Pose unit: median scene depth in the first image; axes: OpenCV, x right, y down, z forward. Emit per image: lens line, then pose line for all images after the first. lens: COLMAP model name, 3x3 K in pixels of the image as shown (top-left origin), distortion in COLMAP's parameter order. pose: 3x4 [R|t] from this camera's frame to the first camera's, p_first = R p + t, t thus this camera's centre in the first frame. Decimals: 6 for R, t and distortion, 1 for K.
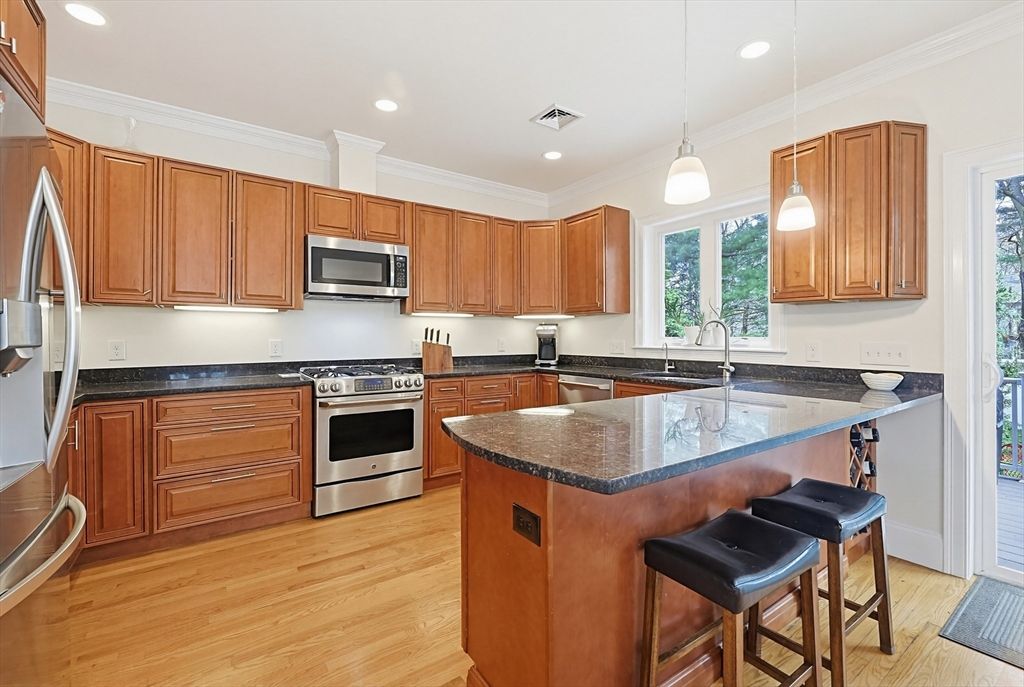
lens RADIAL K [[438.5, 0, 519.4], [0, 438.5, 341.0], [0, 0, 1]] dist [0.000002, 0.000470]
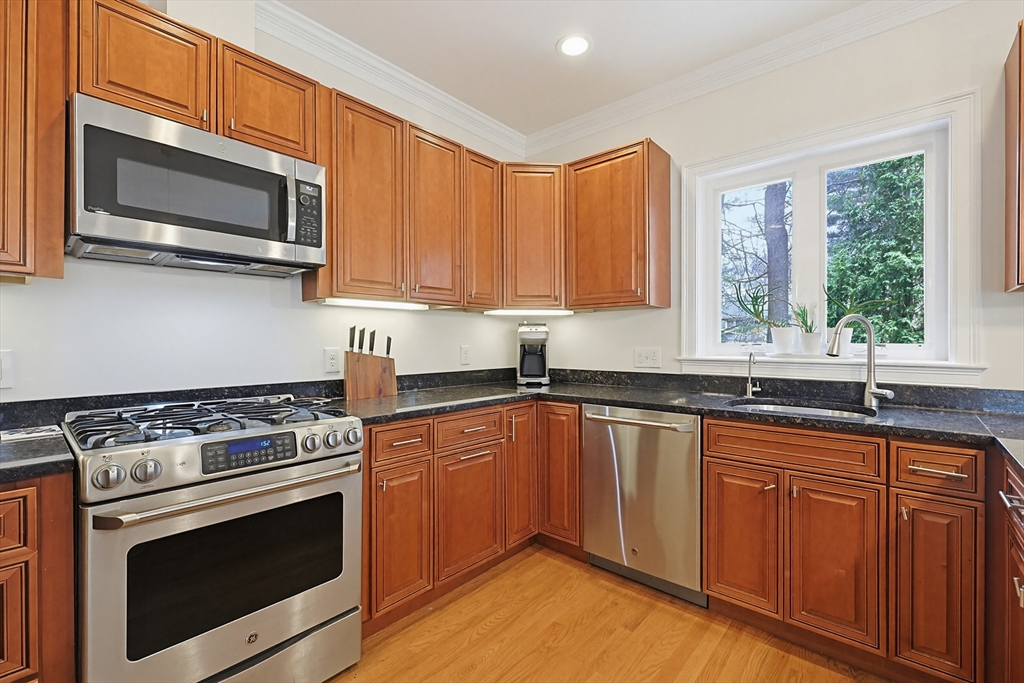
lens RADIAL K [[438.5, 0, 511.2], [0, 438.5, 344.9], [0, 0, 1]] dist [0.000002, 0.000470]
pose [[0.974052, -0.001510, 0.226318, -0.155244], [0.002291, 0.999992, -0.003188, -0.004742], [-0.226311, 0.003624, 0.974048, 0.446295]]
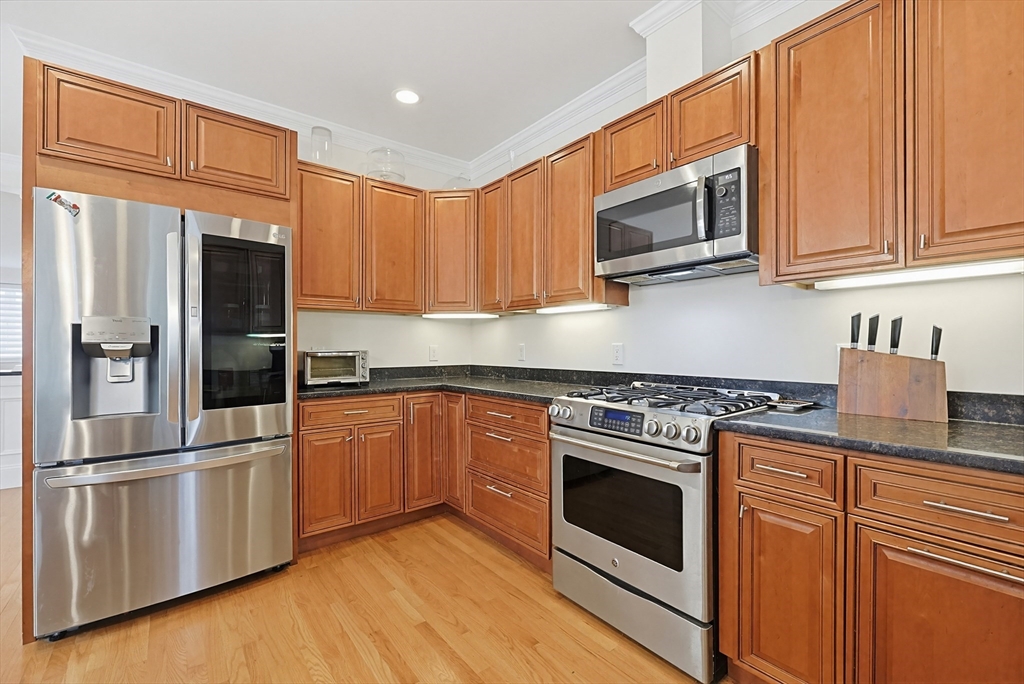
lens RADIAL K [[438.5, 0, 513.7], [0, 438.5, 346.9], [0, 0, 1]] dist [0.000002, 0.000470]
pose [[0.059896, 0.008350, -0.998170, 0.202280], [-0.007448, 0.999941, 0.007918, -0.000351], [0.998177, 0.006960, 0.059955, 0.723166]]
